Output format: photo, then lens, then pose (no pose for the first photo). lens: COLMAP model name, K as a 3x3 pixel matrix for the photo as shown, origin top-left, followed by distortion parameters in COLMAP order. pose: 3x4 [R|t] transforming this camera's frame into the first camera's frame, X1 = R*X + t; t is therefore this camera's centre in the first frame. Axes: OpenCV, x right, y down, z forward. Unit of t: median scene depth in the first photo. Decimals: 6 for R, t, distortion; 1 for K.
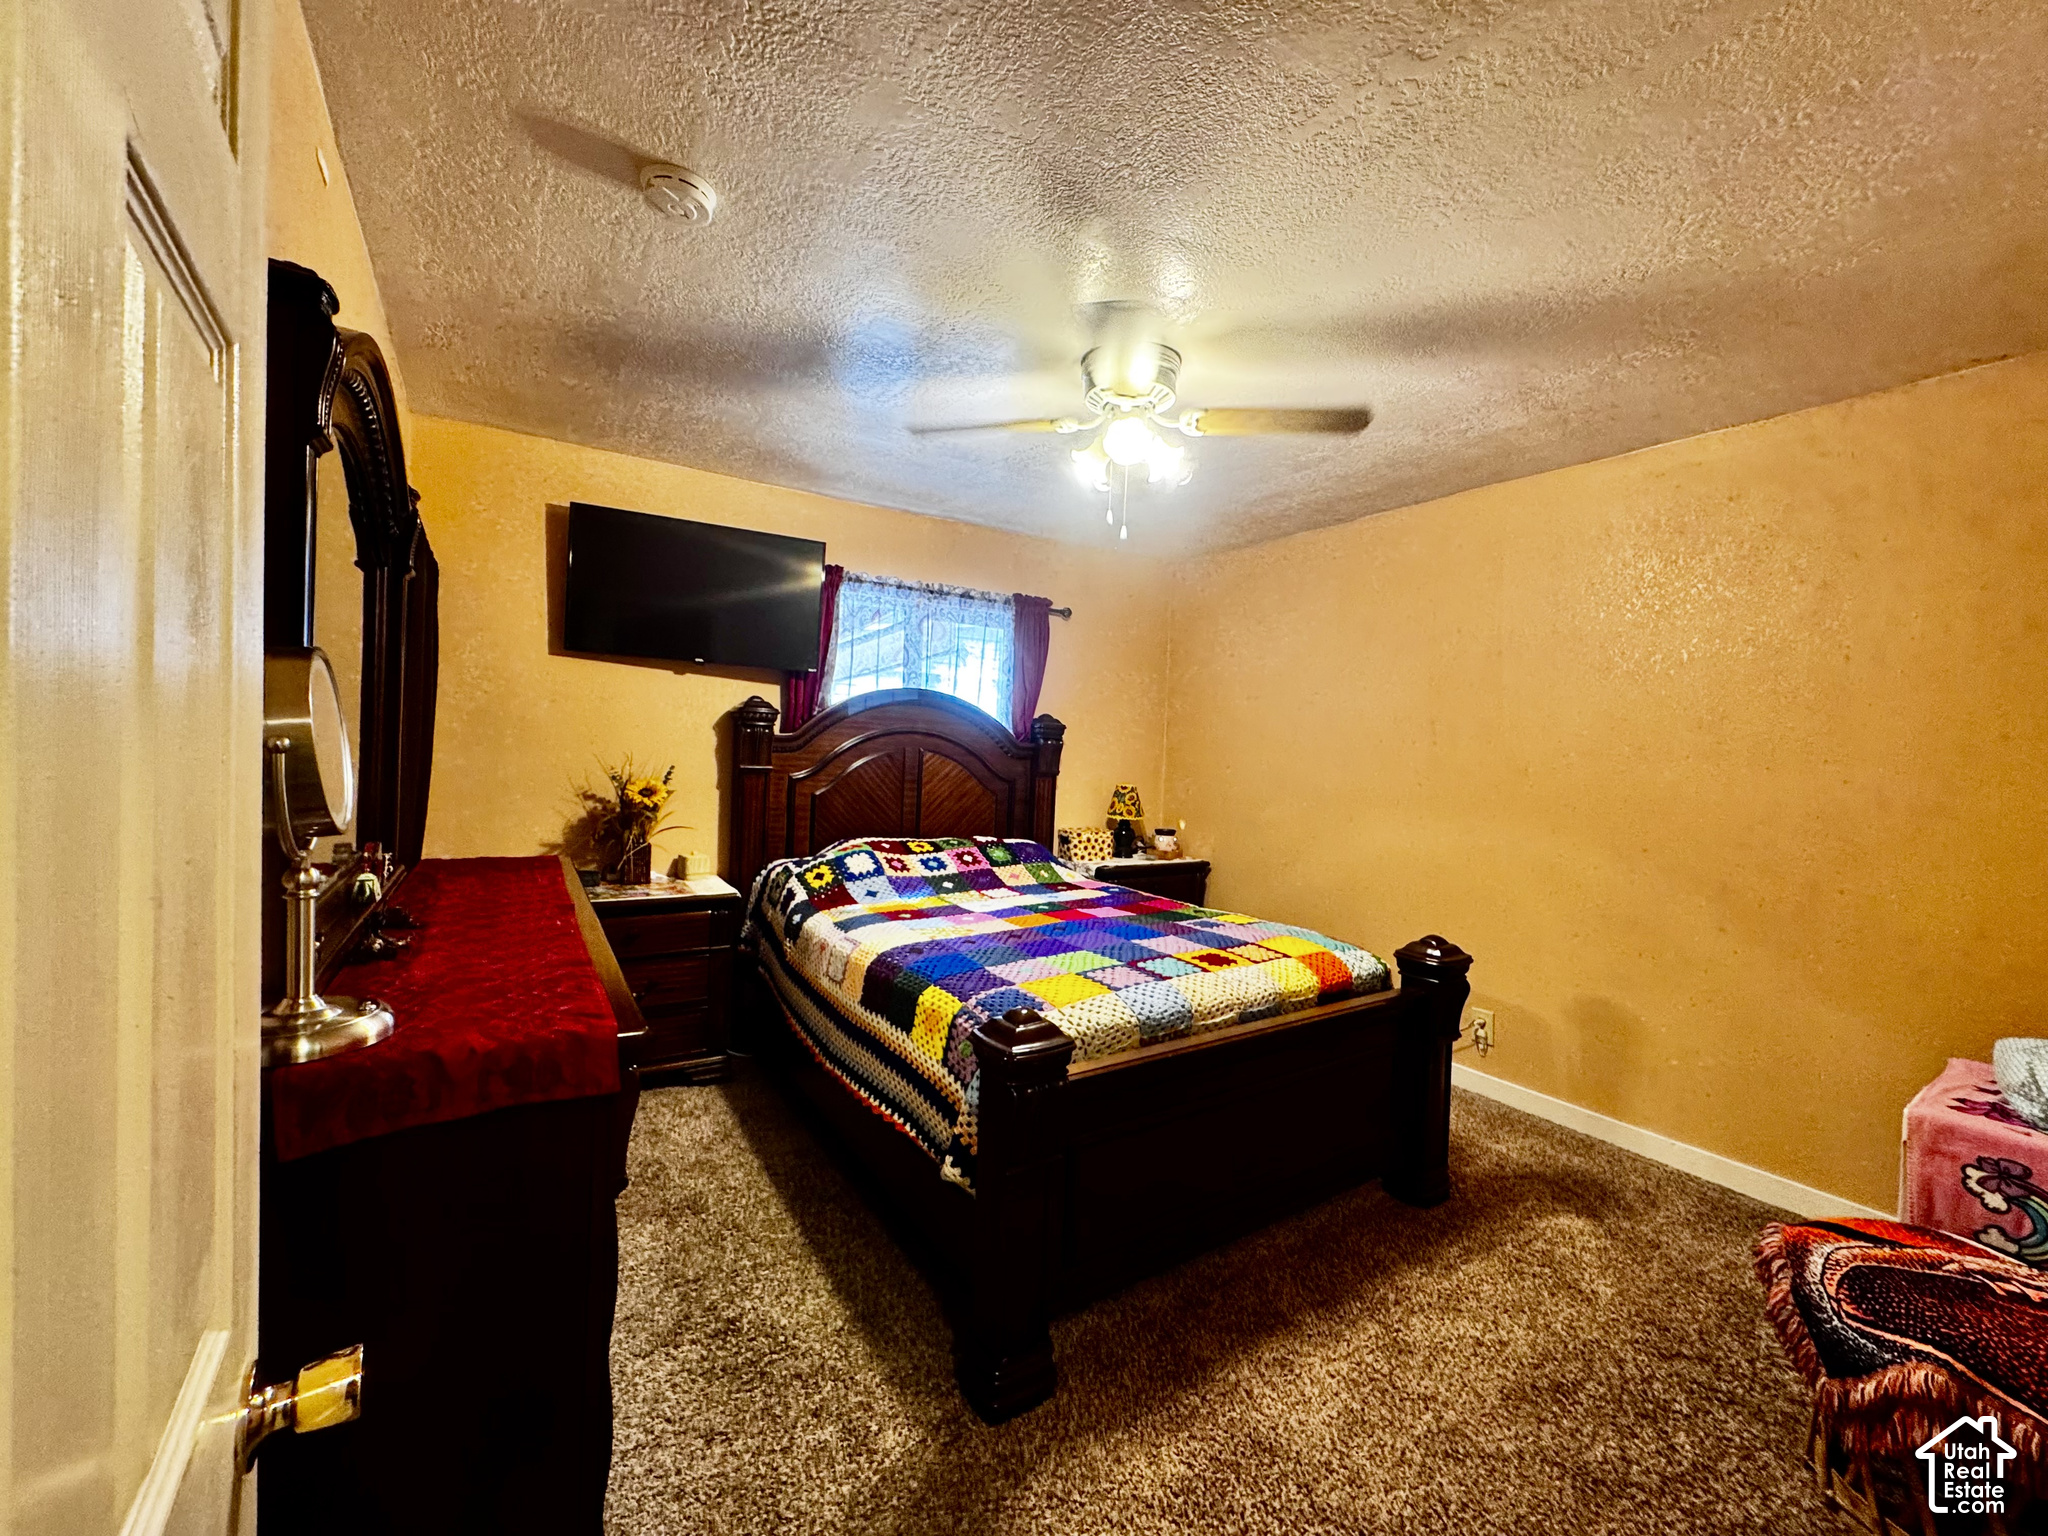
lens RADIAL K [[811.4, 0, 1025.9], [0, 811.4, 765.9], [0, 0, 1]] dist [-0.003187, 0.000091]
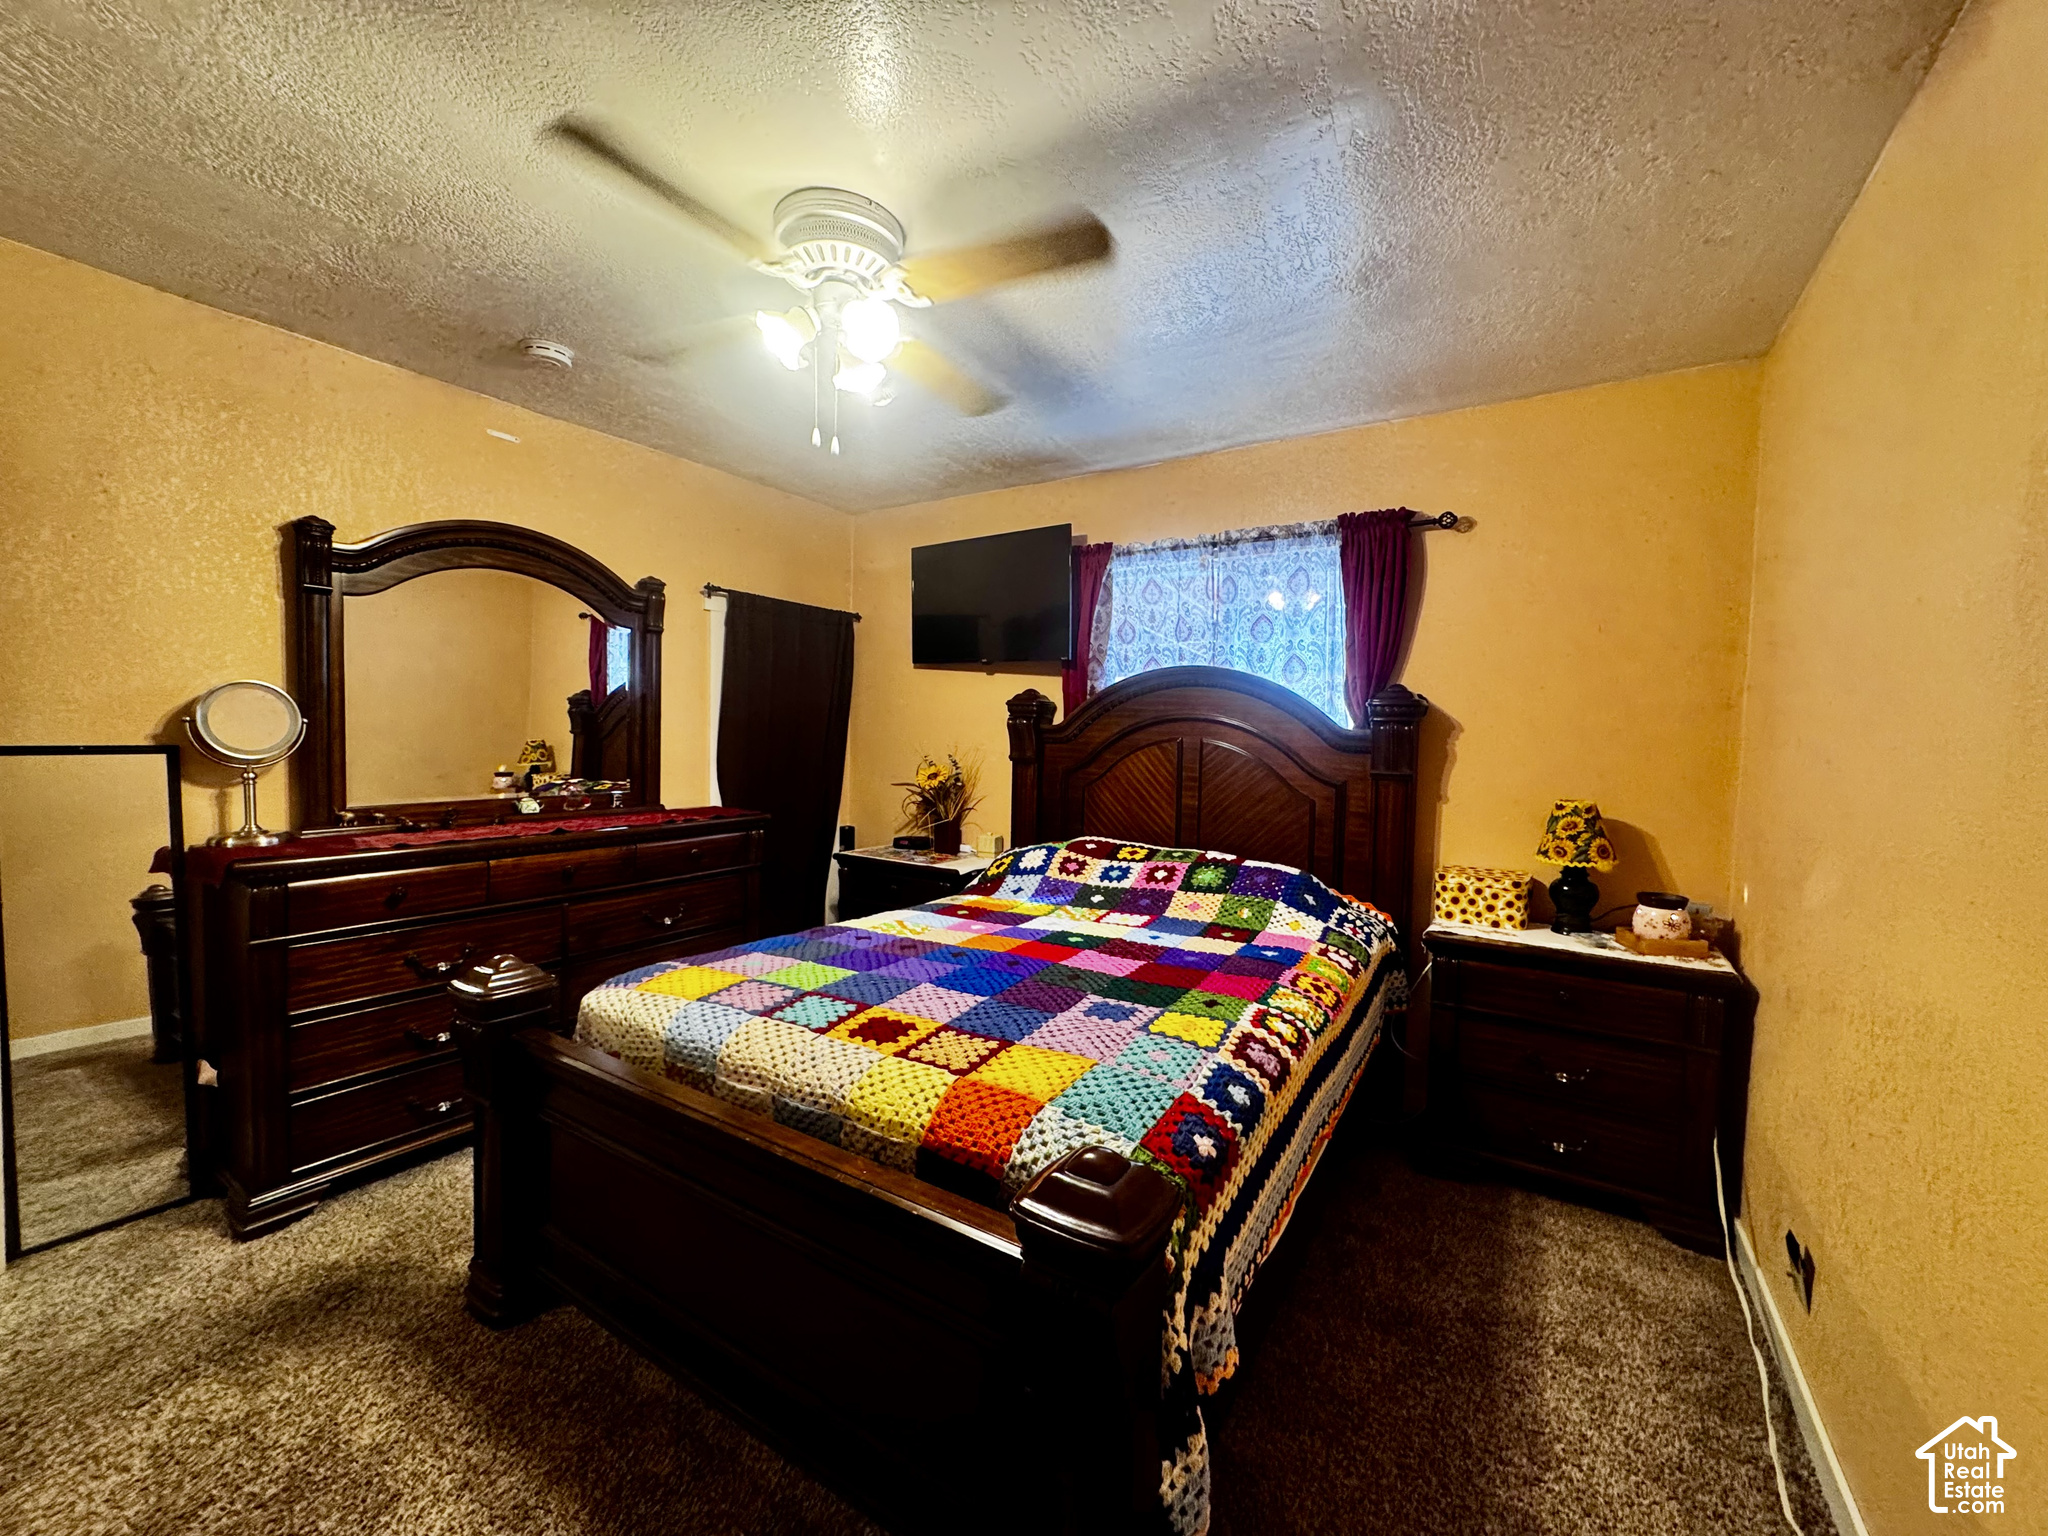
lens RADIAL K [[811.4, 0, 1026.2], [0, 811.4, 769.3], [0, 0, 1]] dist [-0.003187, 0.000091]
pose [[0.420740, 0.017261, -0.907017, 0.545876], [-0.027816, 0.999594, 0.006119, 0.009136], [0.906755, 0.022655, 0.421049, 0.501827]]
